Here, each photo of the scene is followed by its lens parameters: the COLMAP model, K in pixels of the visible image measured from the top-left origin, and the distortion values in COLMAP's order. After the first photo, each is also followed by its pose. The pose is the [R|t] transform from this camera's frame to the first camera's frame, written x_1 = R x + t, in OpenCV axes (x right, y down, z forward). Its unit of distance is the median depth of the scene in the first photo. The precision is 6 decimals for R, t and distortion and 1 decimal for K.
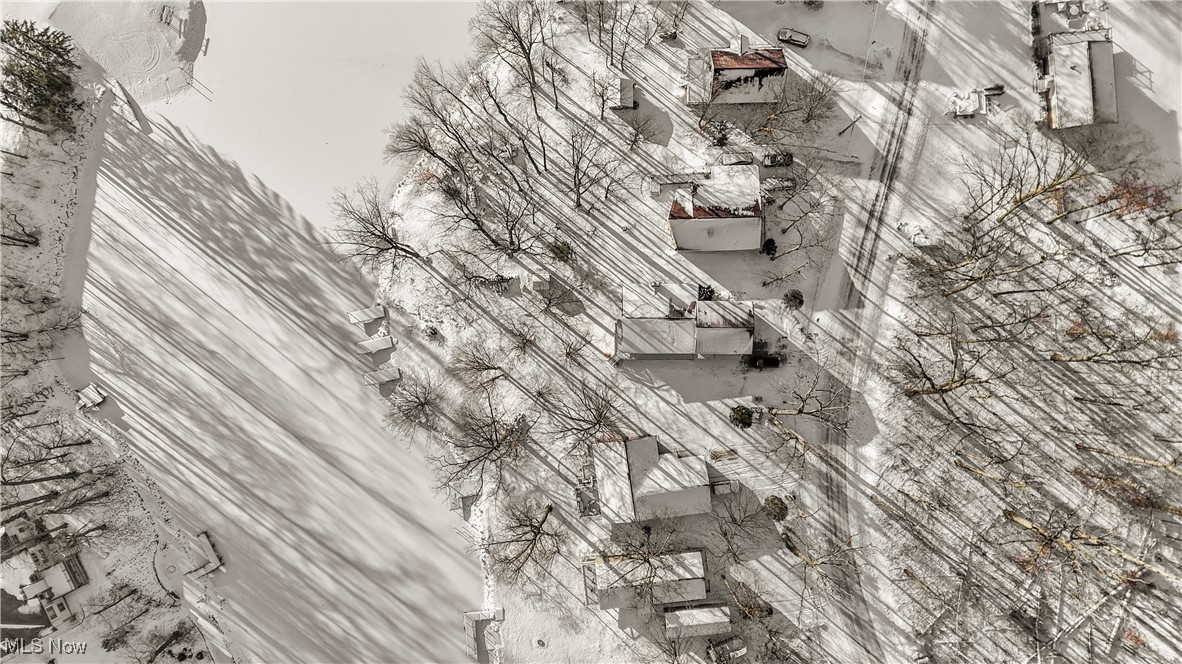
lens RADIAL K [[856.7, 0, 582.0], [0, 856.7, 336.8], [0, 0, 1]] dist [0.079859, -0.060975]
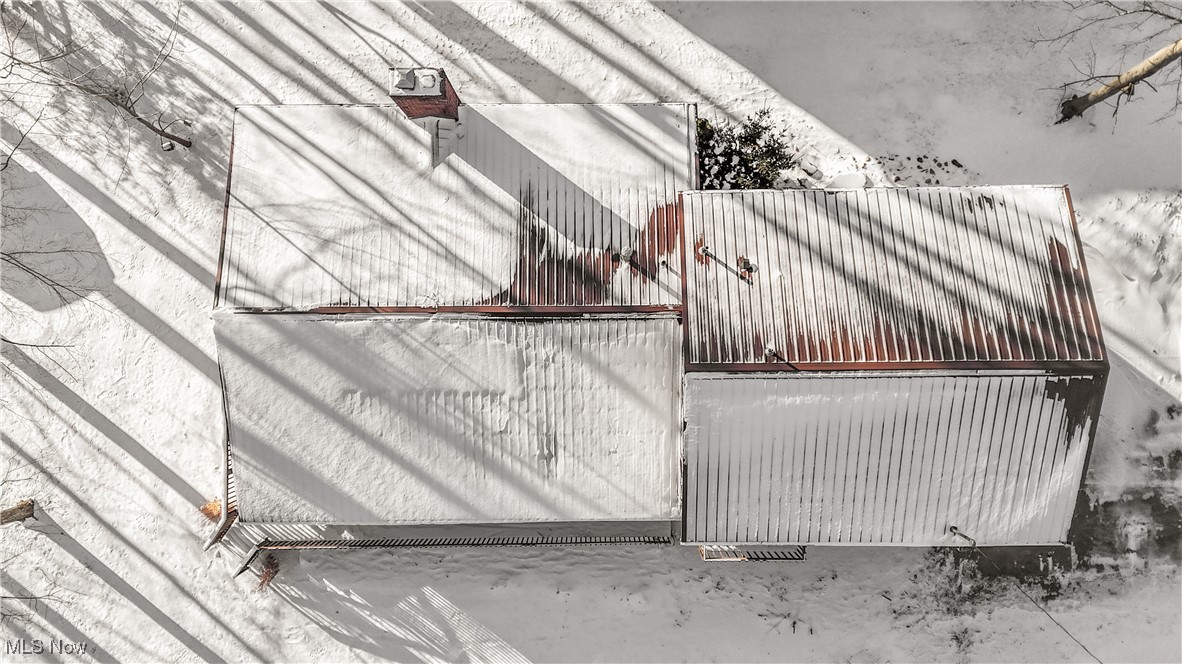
lens RADIAL K [[856.7, 0, 591.6], [0, 856.7, 333.7], [0, 0, 1]] dist [0.079859, -0.060975]
pose [[0.999872, -0.015671, 0.003180, 0.111894], [0.015700, 0.999833, -0.009369, -0.014950], [-0.003033, 0.009418, 0.999951, 0.815884]]
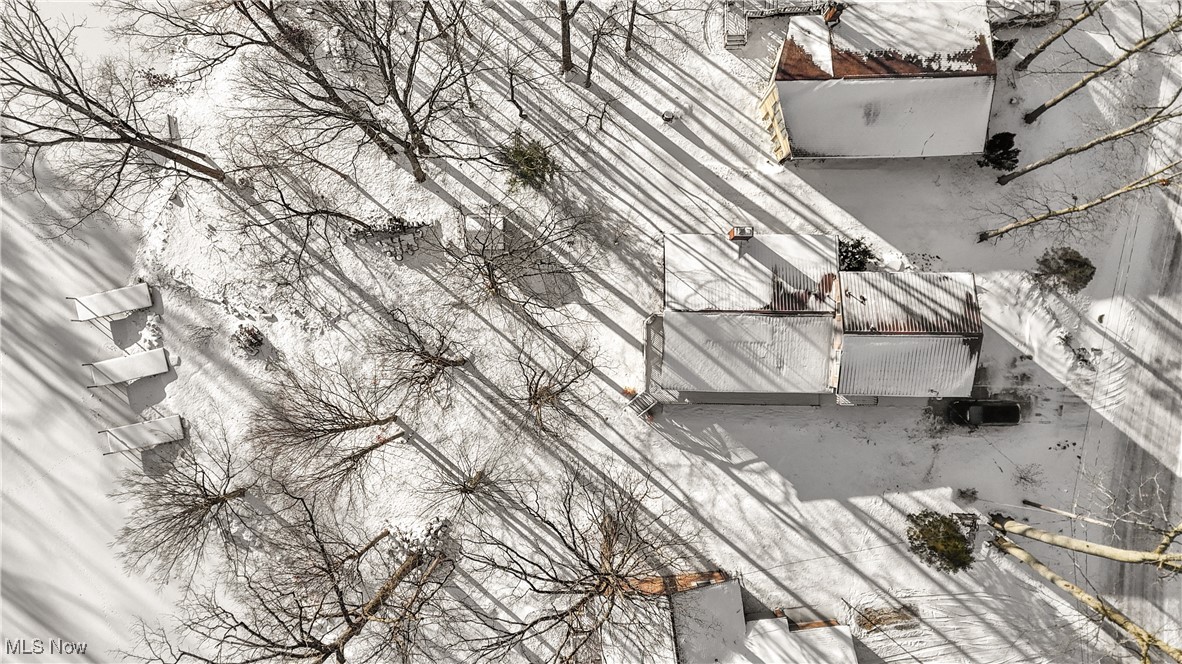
lens RADIAL K [[856.7, 0, 579.3], [0, 856.7, 329.1], [0, 0, 1]] dist [0.079859, -0.060975]
pose [[0.999947, 0.005836, -0.008481, 0.006890], [-0.005971, 0.999855, -0.015979, -0.005159], [0.008387, 0.016029, 0.999836, 0.544834]]
